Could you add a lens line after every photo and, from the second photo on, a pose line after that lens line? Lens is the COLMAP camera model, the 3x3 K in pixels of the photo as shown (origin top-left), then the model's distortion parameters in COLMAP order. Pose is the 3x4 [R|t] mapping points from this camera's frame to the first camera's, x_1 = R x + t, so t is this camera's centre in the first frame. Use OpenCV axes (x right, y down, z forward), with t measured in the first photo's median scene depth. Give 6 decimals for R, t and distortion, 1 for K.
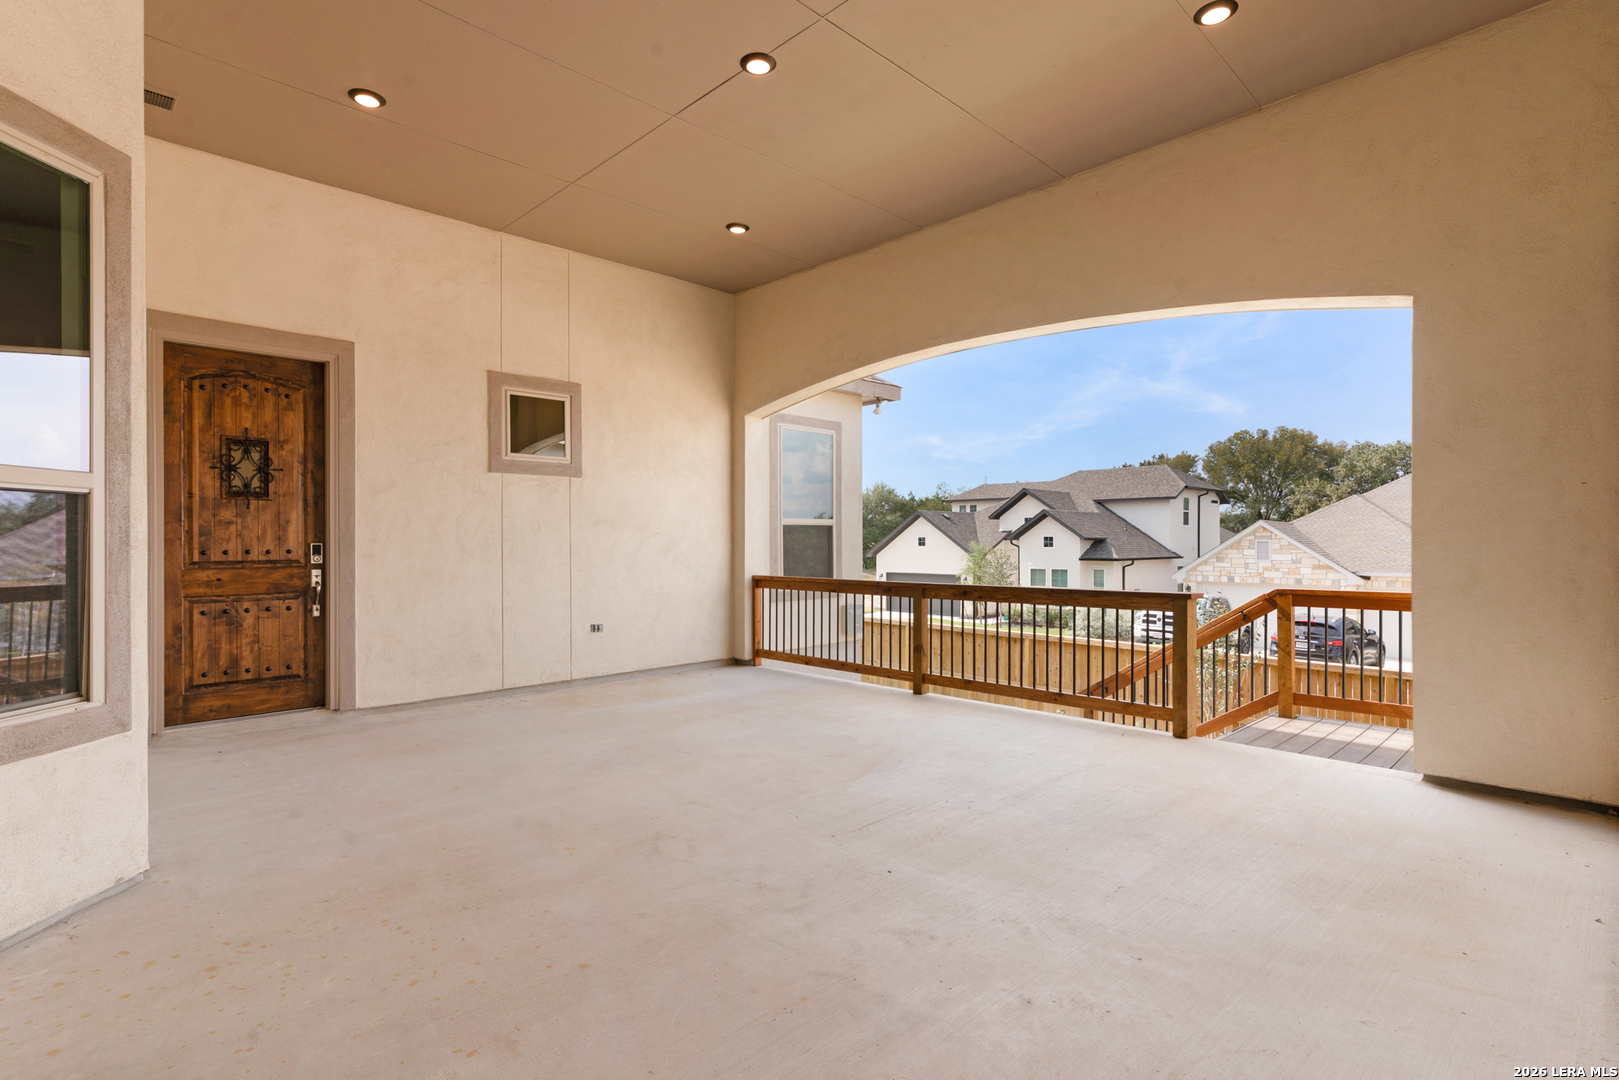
lens RADIAL K [[786.4, 0, 801.8], [0, 786.4, 542.1], [0, 0, 1]] dist [0.003486, -0.000982]
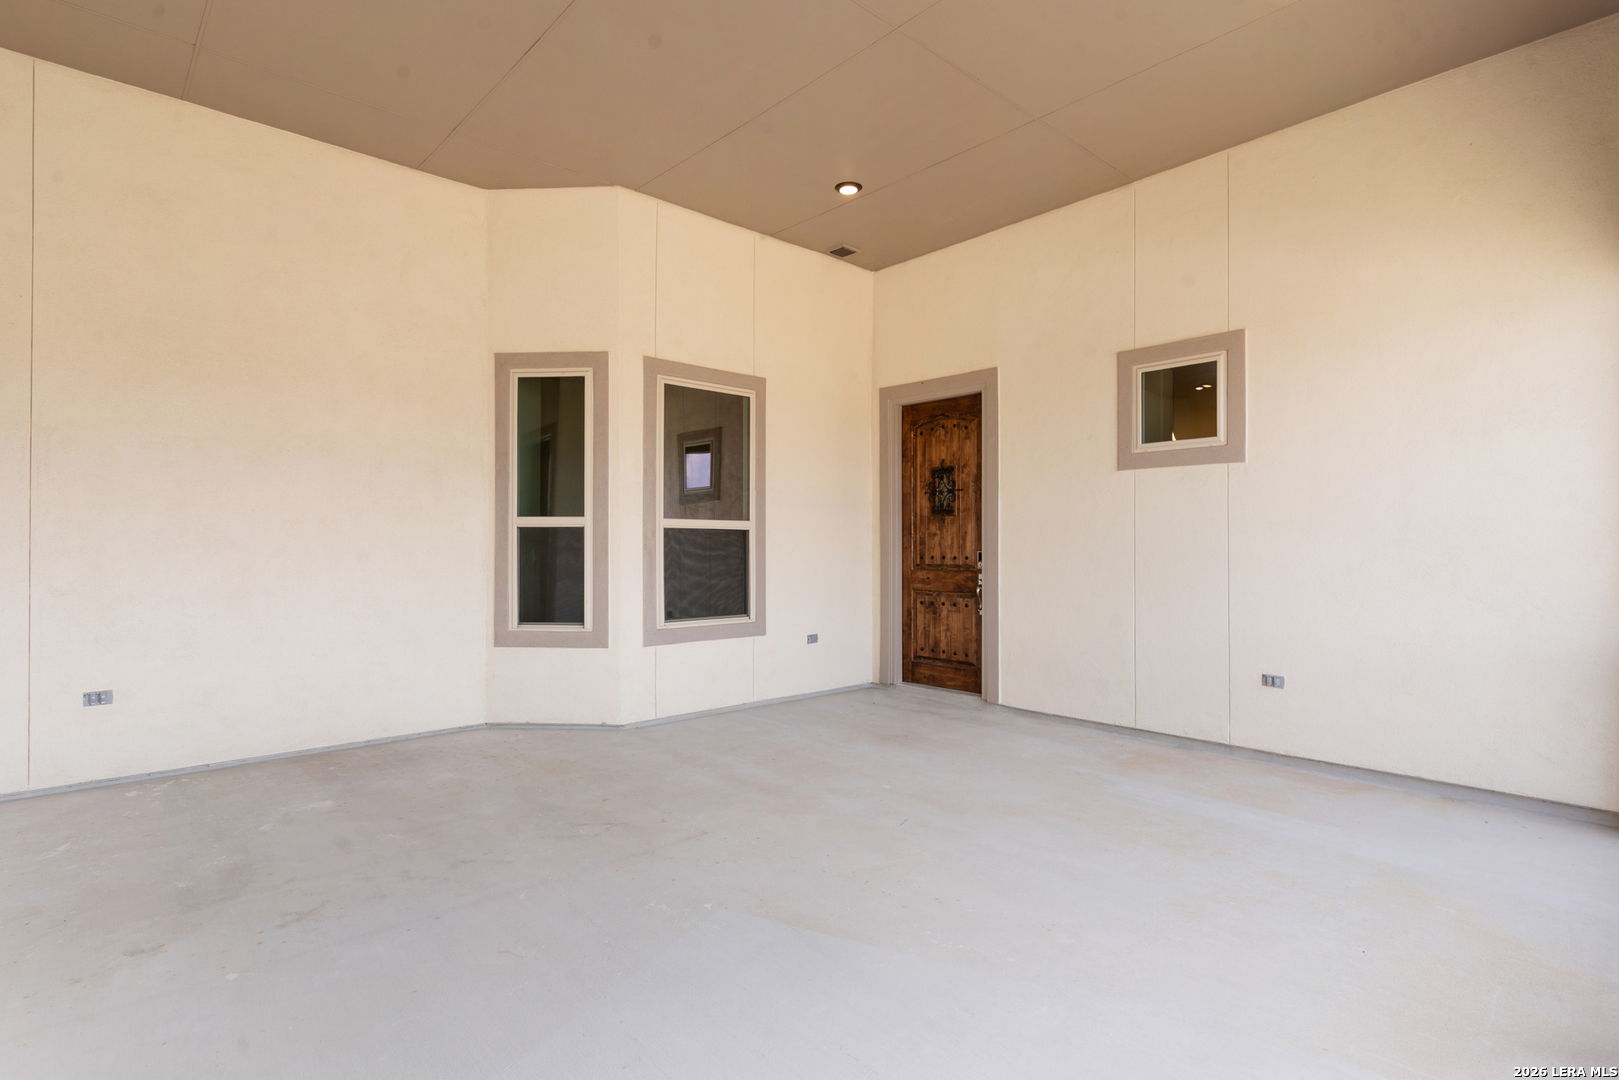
lens RADIAL K [[786.4, 0, 805.7], [0, 786.4, 547.8], [0, 0, 1]] dist [0.003486, -0.000982]
pose [[-0.010485, 0.003499, -0.999939, 0.555328], [-0.006842, 0.999970, 0.003571, -0.006041], [0.999922, 0.006879, -0.010461, 0.793718]]
